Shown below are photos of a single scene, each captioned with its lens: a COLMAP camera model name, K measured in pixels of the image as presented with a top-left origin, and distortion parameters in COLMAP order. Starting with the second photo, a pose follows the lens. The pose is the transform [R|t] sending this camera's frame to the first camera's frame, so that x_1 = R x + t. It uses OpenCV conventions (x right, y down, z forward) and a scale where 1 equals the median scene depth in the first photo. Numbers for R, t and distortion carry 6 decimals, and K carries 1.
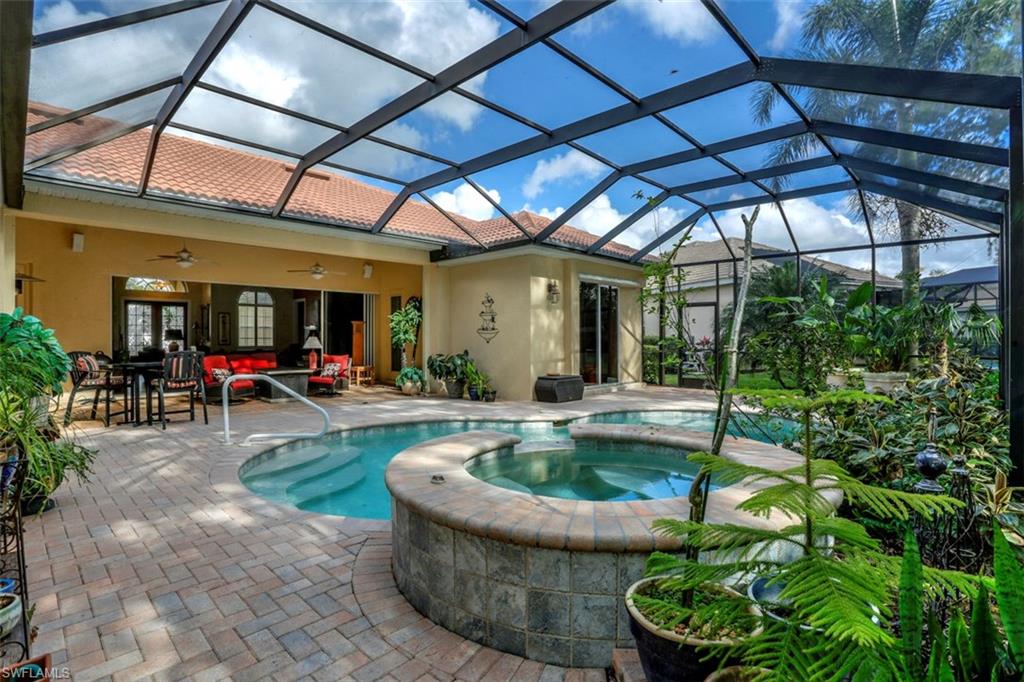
lens RADIAL K [[496.6, 0, 510.4], [0, 496.6, 338.6], [0, 0, 1]] dist [-0.069999, 0.034273]
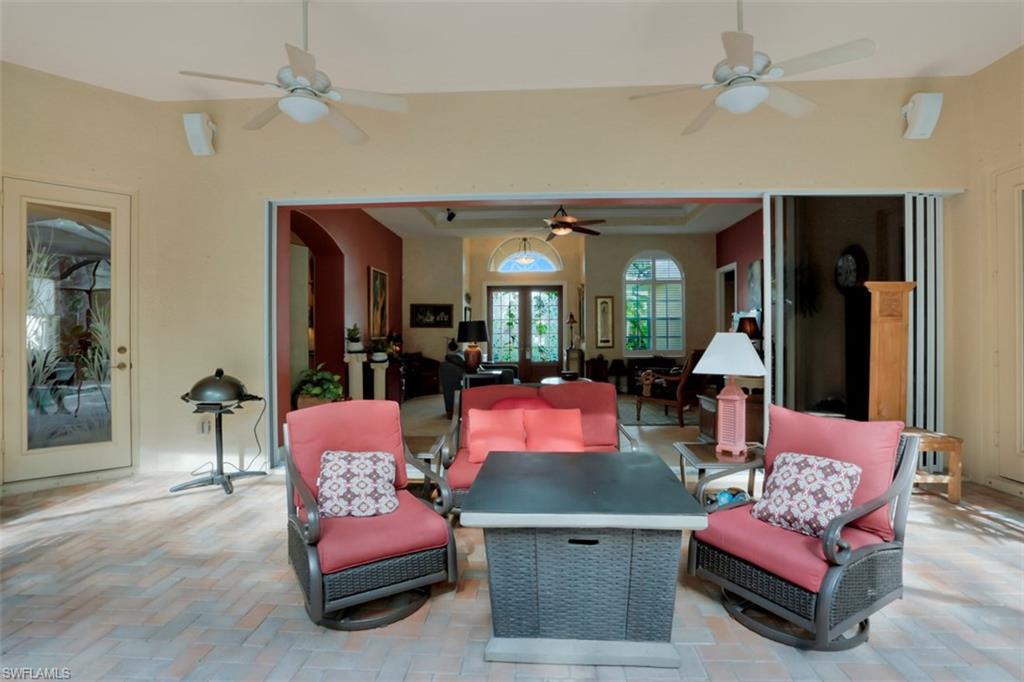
lens RADIAL K [[496.6, 0, 510.4], [0, 496.6, 338.6], [0, 0, 1]] dist [-0.069999, 0.034273]
pose [[0.652512, -0.000843, -0.757778, -0.226157], [0.006393, 0.999970, 0.004393, -0.002767], [0.757752, -0.007711, 0.652497, 0.600808]]
